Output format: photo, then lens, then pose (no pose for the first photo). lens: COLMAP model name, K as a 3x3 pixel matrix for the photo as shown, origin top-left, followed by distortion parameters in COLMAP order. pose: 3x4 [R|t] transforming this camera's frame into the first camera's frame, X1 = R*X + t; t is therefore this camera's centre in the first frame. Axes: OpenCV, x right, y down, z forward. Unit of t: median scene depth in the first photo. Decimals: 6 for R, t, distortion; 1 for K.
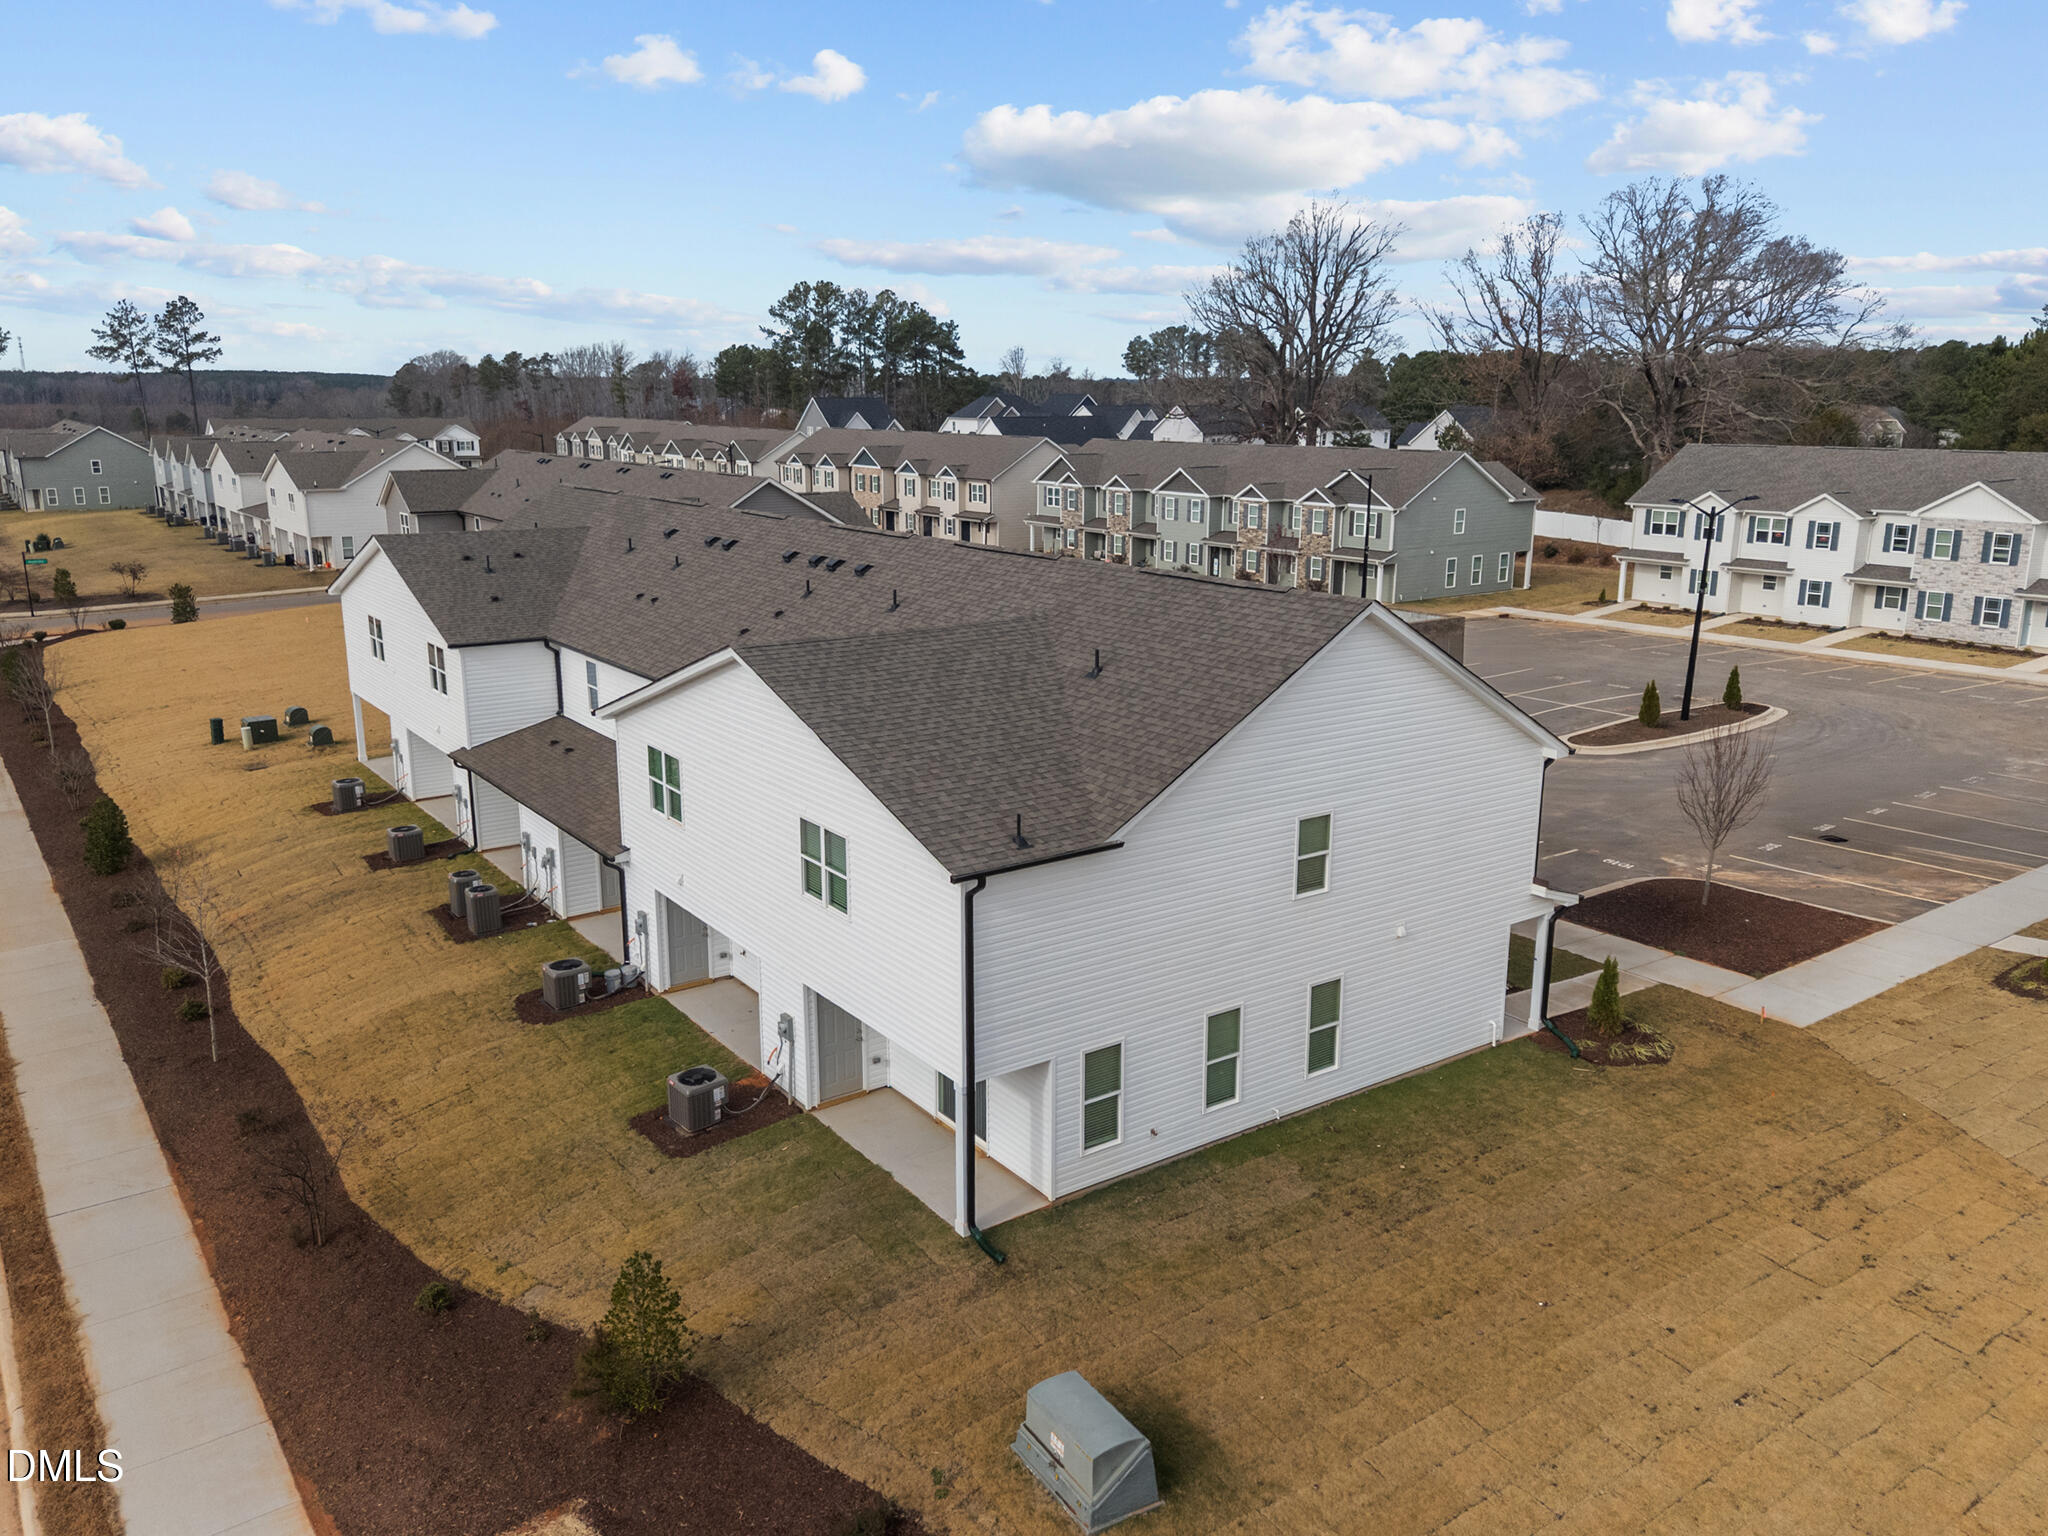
lens RADIAL K [[1528.1, 0, 1024.0], [0, 1528.1, 768.0], [0, 0, 1]] dist [0.041980, -0.000068]
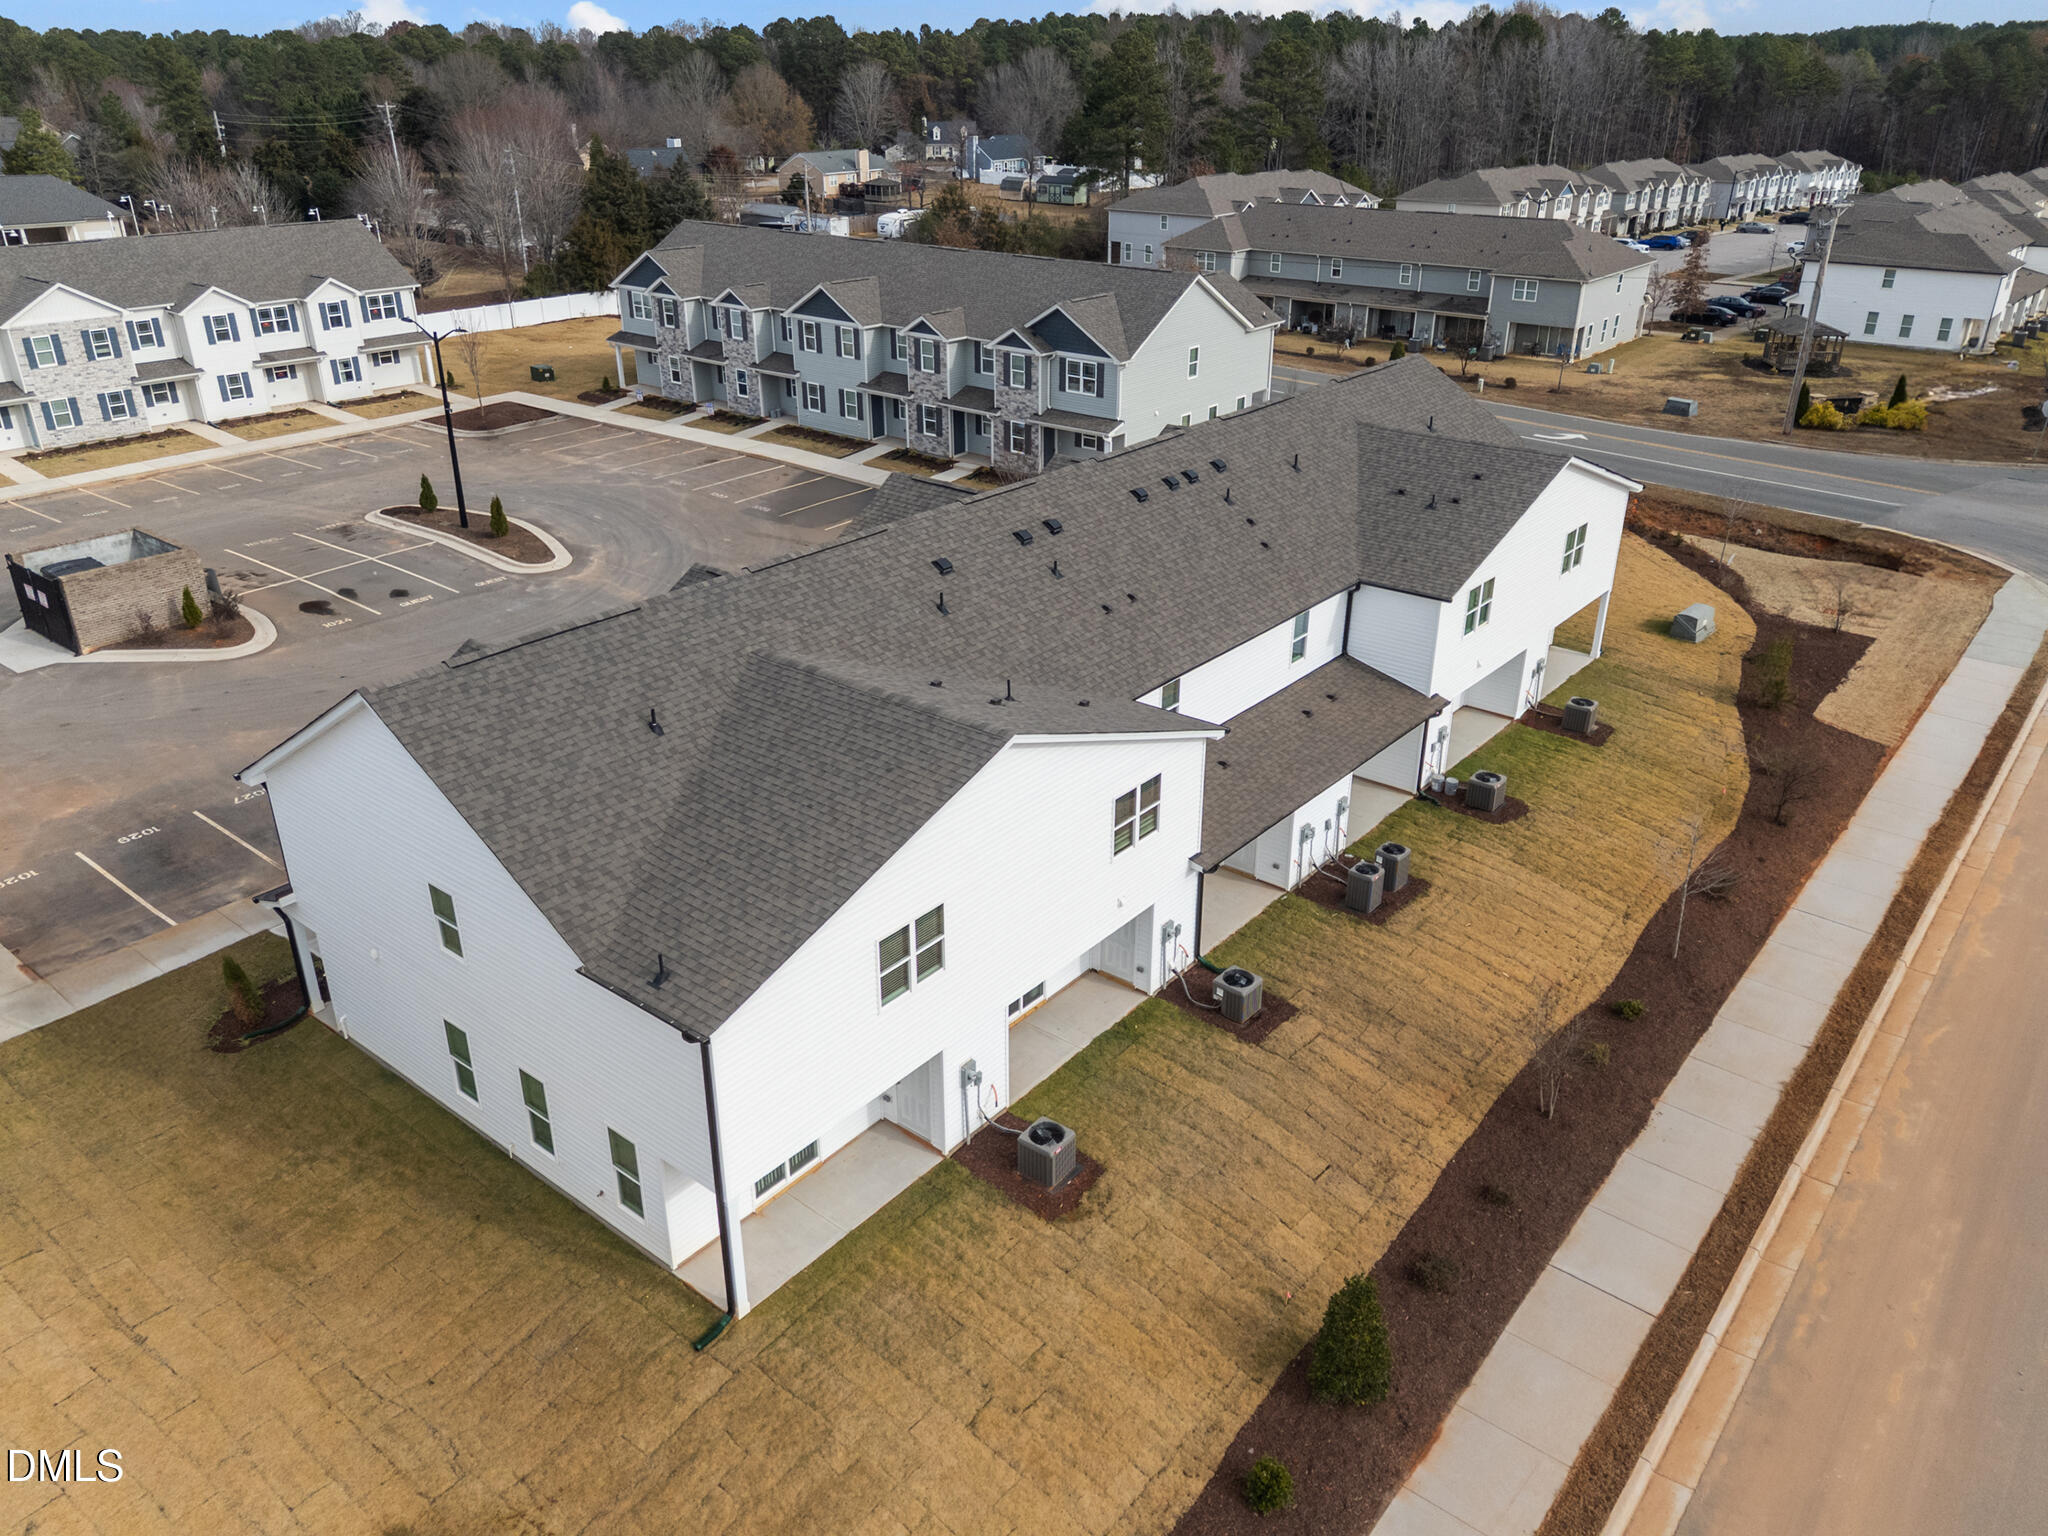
lens RADIAL K [[1436.4, 0, 1024.0], [0, 1436.4, 768.0], [0, 0, 1]] dist [0.089504, -0.073457]
pose [[-0.244775, -0.428002, 0.870000, -0.512830], [0.239547, 0.842783, 0.482010, -0.228447], [-0.939522, 0.326390, -0.103766, 0.603235]]
